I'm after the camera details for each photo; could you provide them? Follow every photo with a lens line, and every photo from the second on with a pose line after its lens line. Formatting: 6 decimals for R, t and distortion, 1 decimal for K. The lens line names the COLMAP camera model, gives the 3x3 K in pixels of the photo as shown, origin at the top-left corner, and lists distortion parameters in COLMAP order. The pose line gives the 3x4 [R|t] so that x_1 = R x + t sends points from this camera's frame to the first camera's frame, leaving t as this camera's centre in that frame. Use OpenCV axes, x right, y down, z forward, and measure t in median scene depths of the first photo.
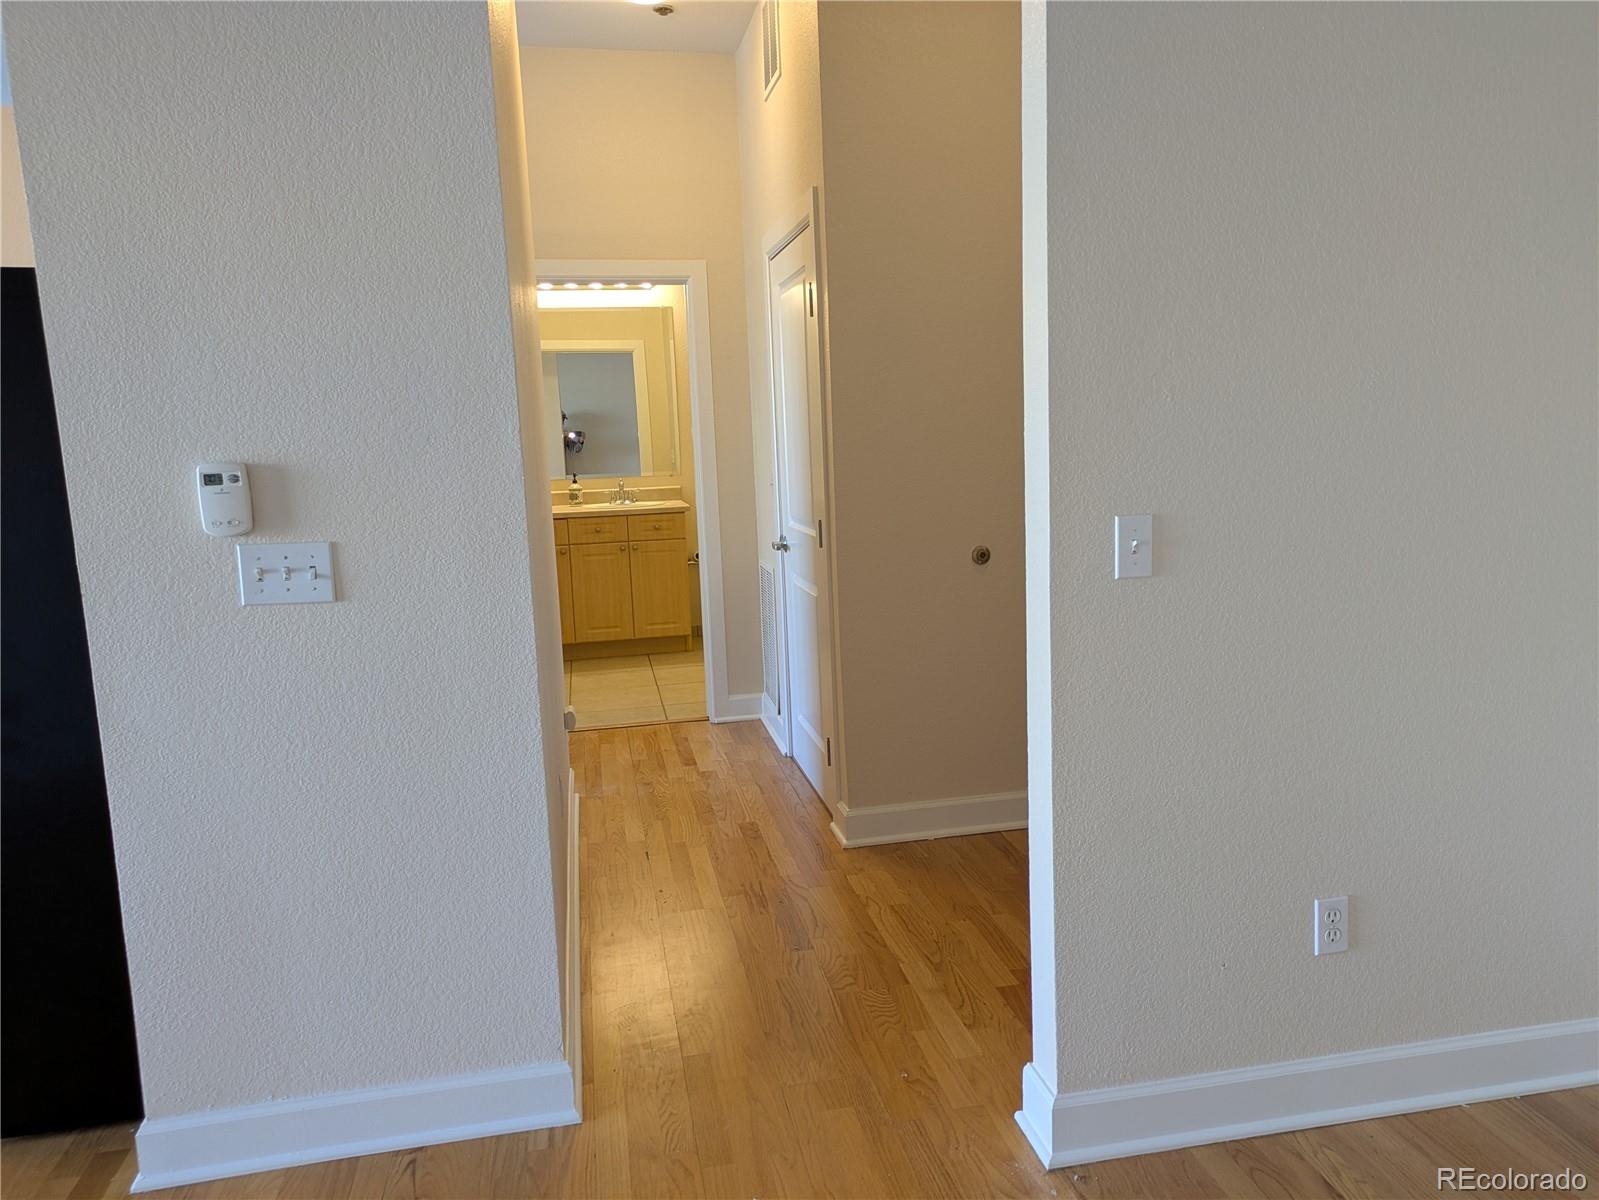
lens RADIAL K [[1176.1, 0, 805.7], [0, 1176.1, 600.8], [0, 0, 1]] dist [0.054708, -0.038986]
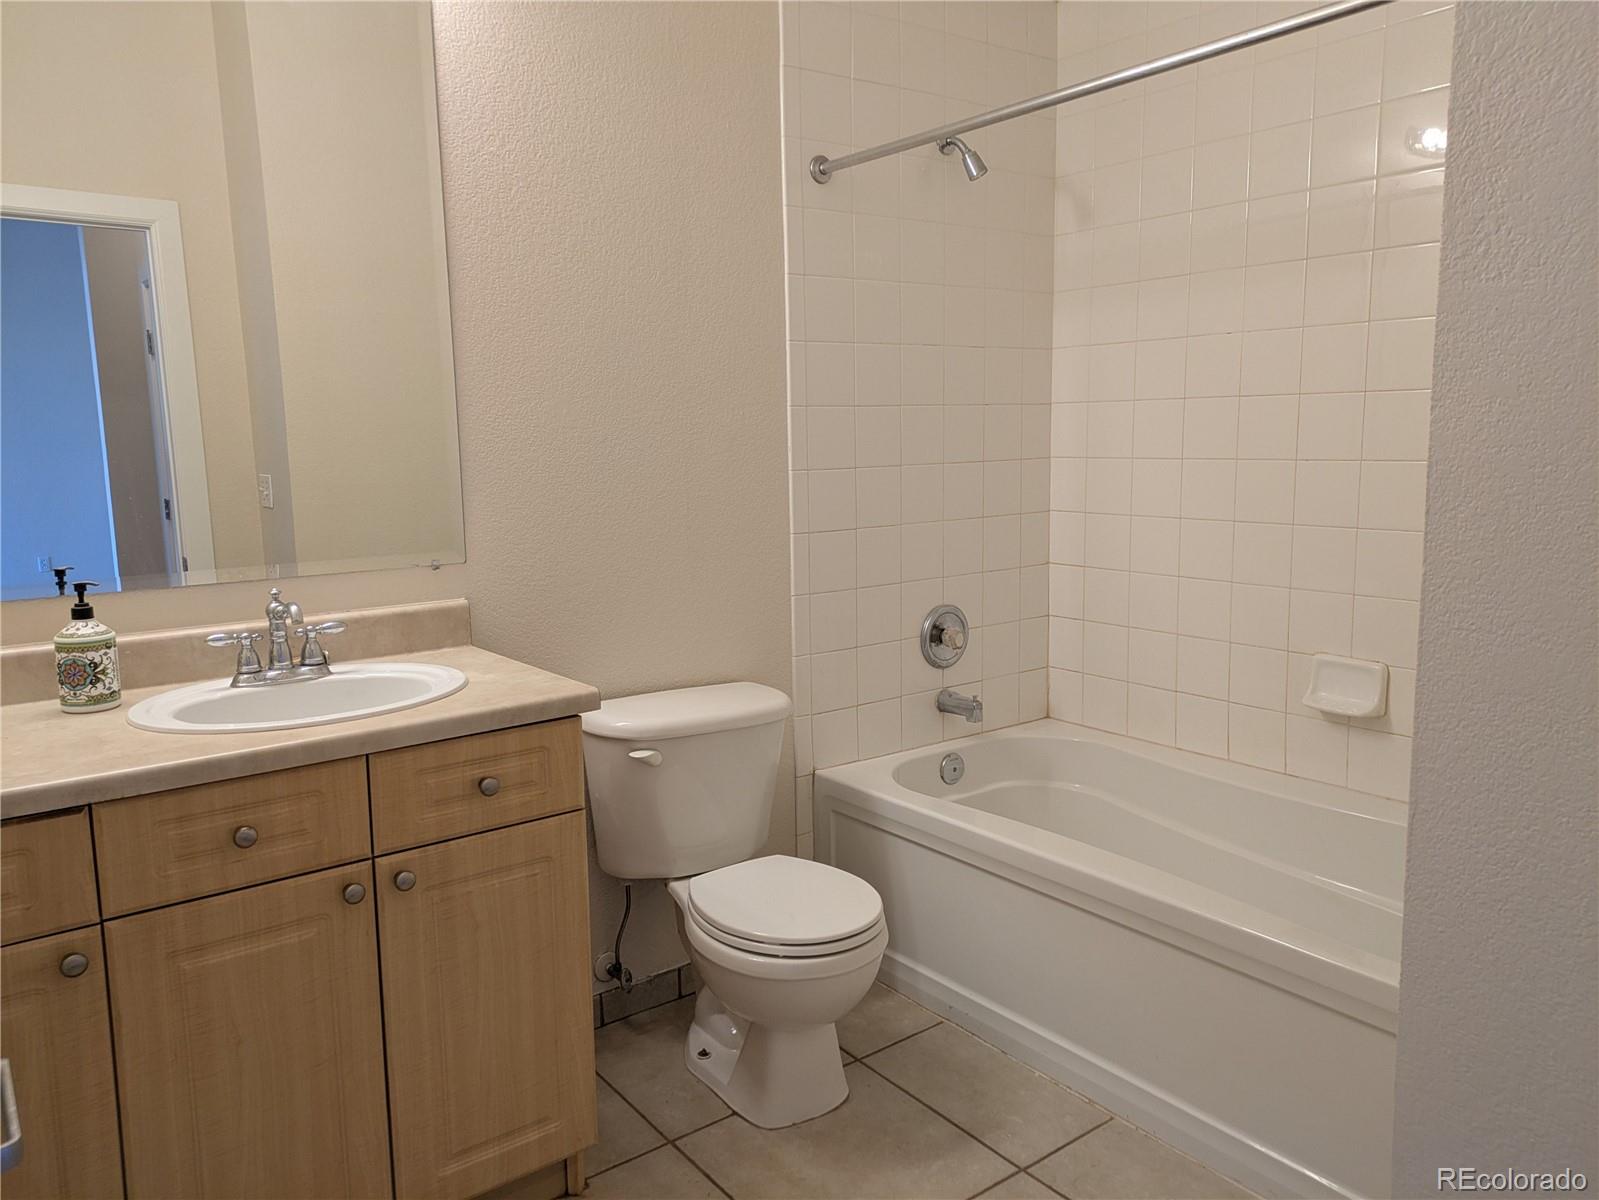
lens RADIAL K [[1176.1, 0, 795.5], [0, 1176.1, 592.7], [0, 0, 1]] dist [0.054708, -0.038986]
pose [[0.906220, -0.038405, 0.421059, -0.172212], [0.054507, 0.998168, -0.026270, -0.093872], [-0.419279, 0.046757, 0.906653, 0.732922]]
